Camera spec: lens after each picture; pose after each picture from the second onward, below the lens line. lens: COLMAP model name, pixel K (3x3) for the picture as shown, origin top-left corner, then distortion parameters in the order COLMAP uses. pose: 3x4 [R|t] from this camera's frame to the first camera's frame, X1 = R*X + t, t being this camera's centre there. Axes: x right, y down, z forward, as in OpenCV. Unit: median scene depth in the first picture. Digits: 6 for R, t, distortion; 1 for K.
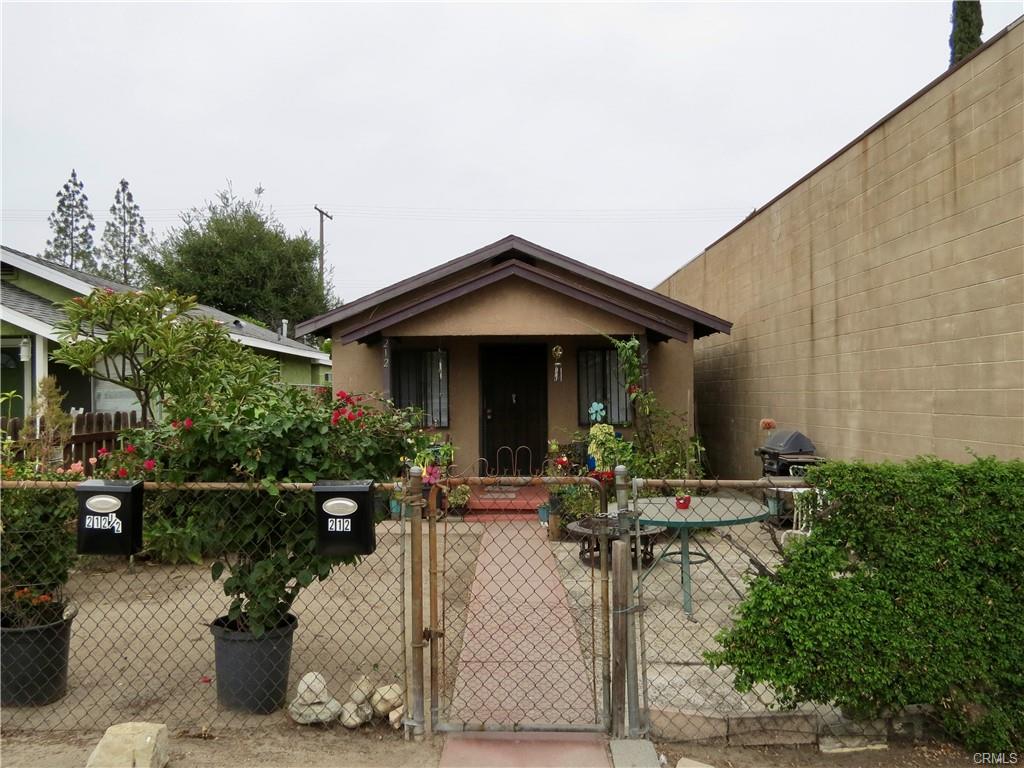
lens RADIAL K [[722.9, 0, 508.2], [0, 722.9, 386.8], [0, 0, 1]] dist [-0.036715, 0.019255]
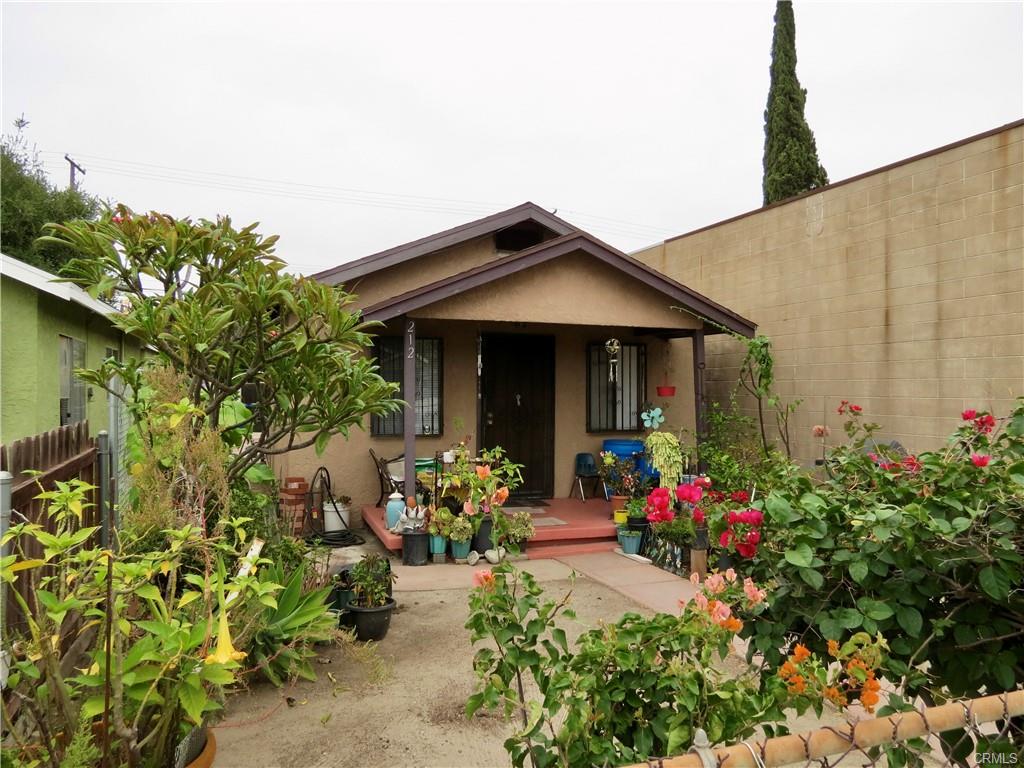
lens RADIAL K [[723.9, 0, 512.0], [0, 723.9, 384.0], [0, 0, 1]] dist [-0.034710, 0.020744]
pose [[0.937546, 0.014920, 0.347541, -0.286533], [-0.017023, 0.999851, 0.002998, -0.004334], [-0.347445, -0.008727, 0.937660, 0.222109]]
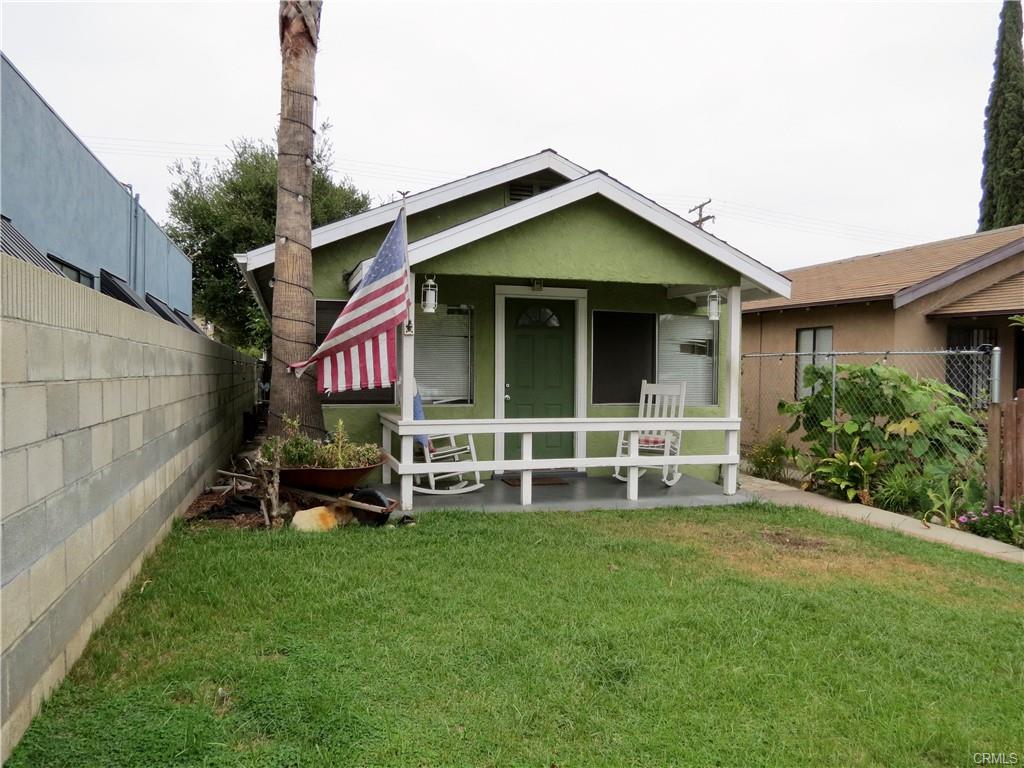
lens RADIAL K [[722.9, 0, 508.2], [0, 722.9, 386.8], [0, 0, 1]] dist [-0.036715, 0.019255]
pose [[0.957827, 0.018213, 0.286769, -0.959336], [-0.027240, 0.999250, 0.027519, 0.016822], [-0.286053, -0.034170, 0.957604, 0.281711]]
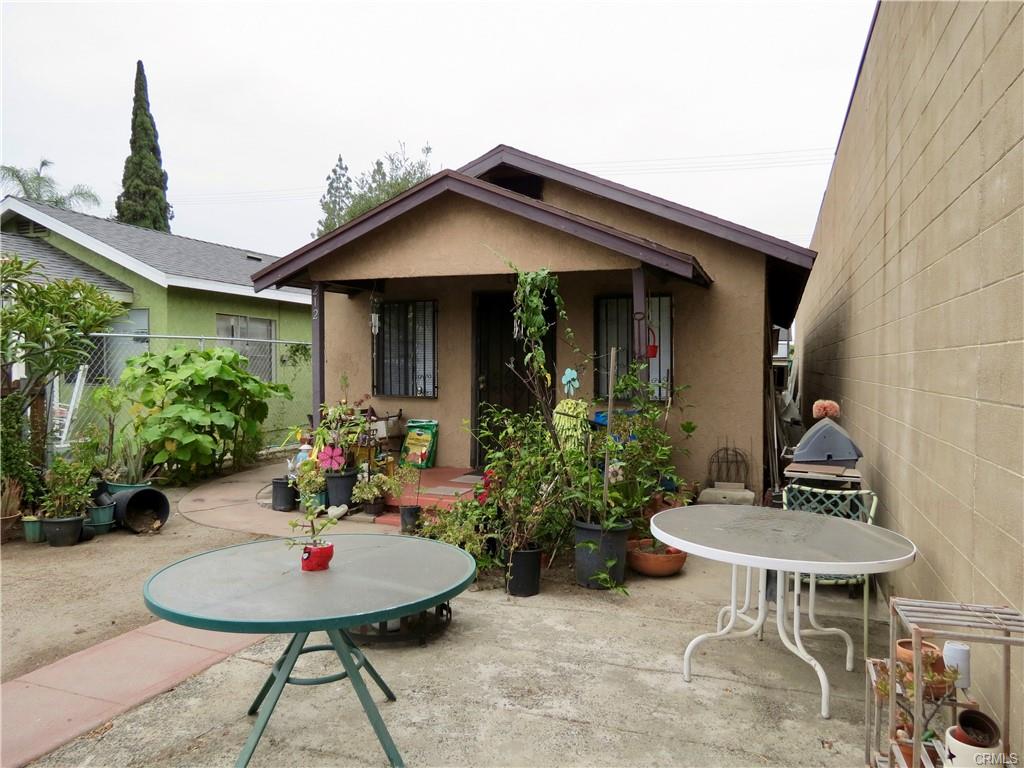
lens RADIAL K [[723.9, 0, 512.0], [0, 723.9, 384.0], [0, 0, 1]] dist [-0.034710, 0.020744]
pose [[0.939064, 0.024687, -0.342854, 0.268409], [-0.011131, 0.999079, 0.041451, 0.007048], [0.343562, -0.035109, 0.938474, 0.279752]]
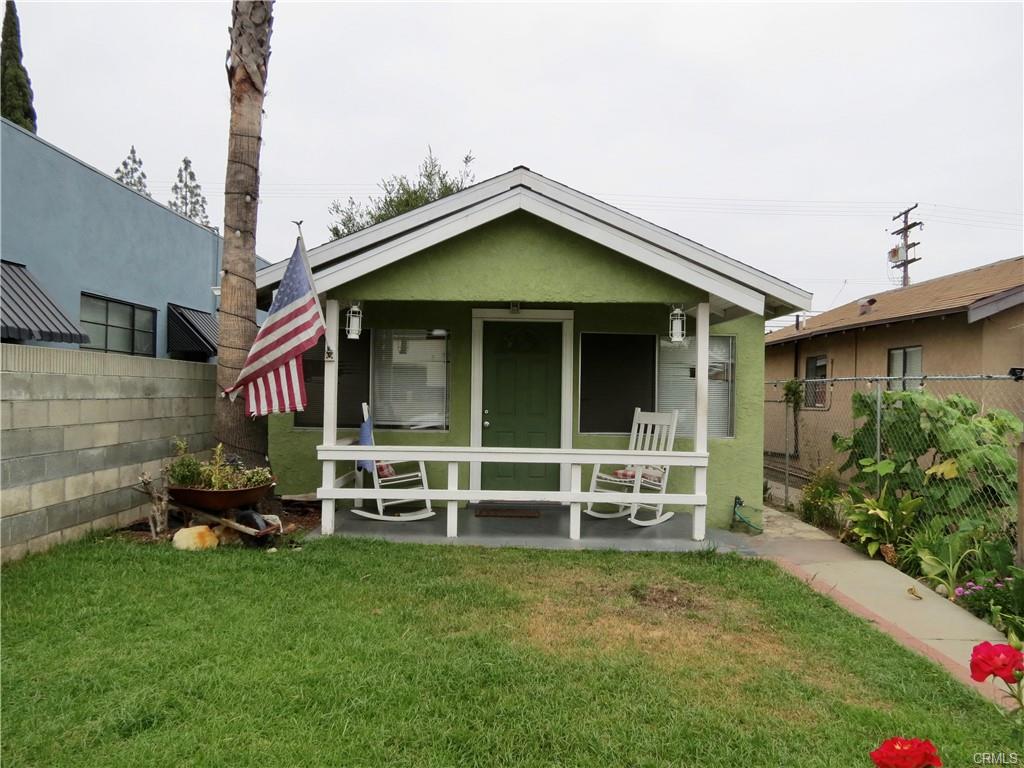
lens RADIAL K [[723.9, 0, 512.0], [0, 723.9, 384.0], [0, 0, 1]] dist [-0.034710, 0.020744]
pose [[0.999513, 0.031142, -0.001895, -0.718522], [-0.031142, 0.999515, 0.000326, 0.007244], [0.001904, -0.000267, 0.999998, 0.273198]]
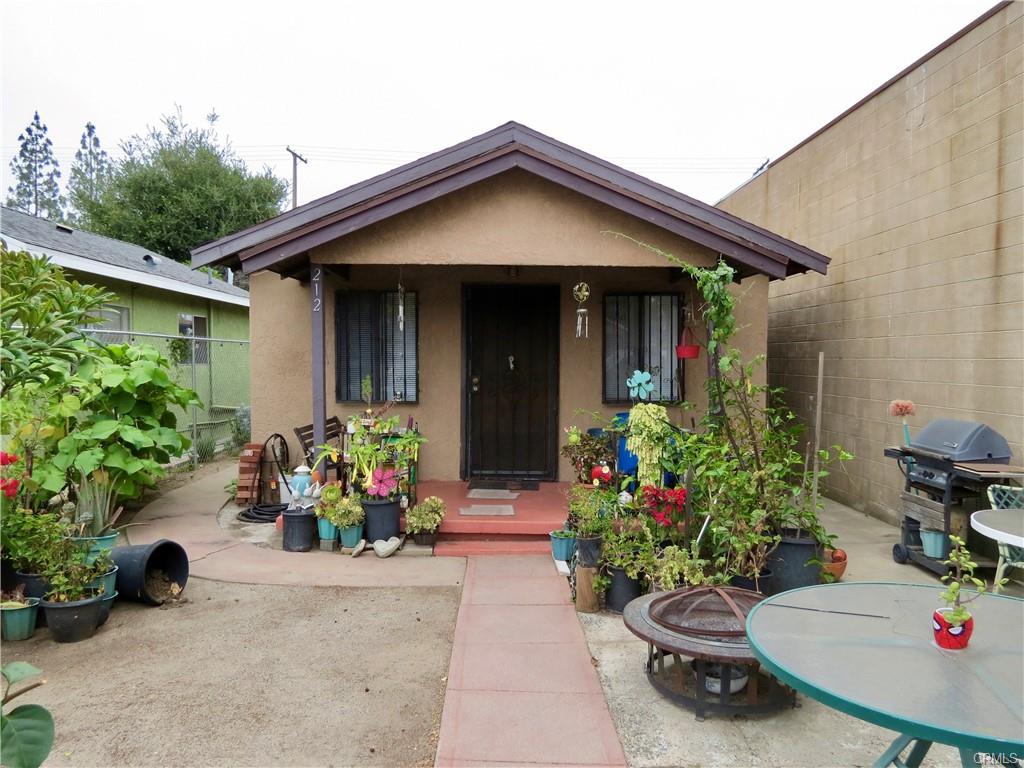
lens RADIAL K [[722.9, 0, 508.2], [0, 722.9, 386.8], [0, 0, 1]] dist [-0.036715, 0.019255]
pose [[0.999749, 0.013085, 0.018179, -0.007369], [-0.014001, 0.998592, 0.051175, 0.003930], [-0.017484, -0.051417, 0.998524, 0.301491]]
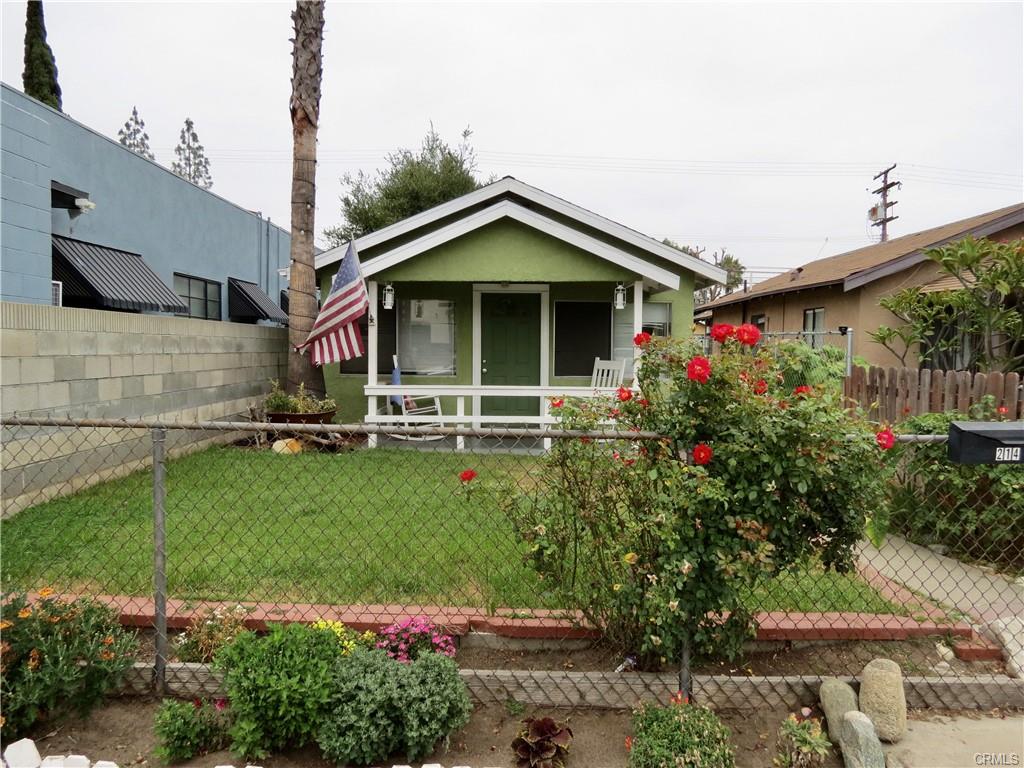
lens RADIAL K [[721.0, 0, 507.3], [0, 721.0, 379.2], [0, 0, 1]] dist [-0.015748, 0.003811]
pose [[0.999696, 0.023622, -0.007091, -0.706382], [-0.023191, 0.998178, 0.055696, 0.005768], [0.008393, -0.055514, 0.998423, 0.034441]]
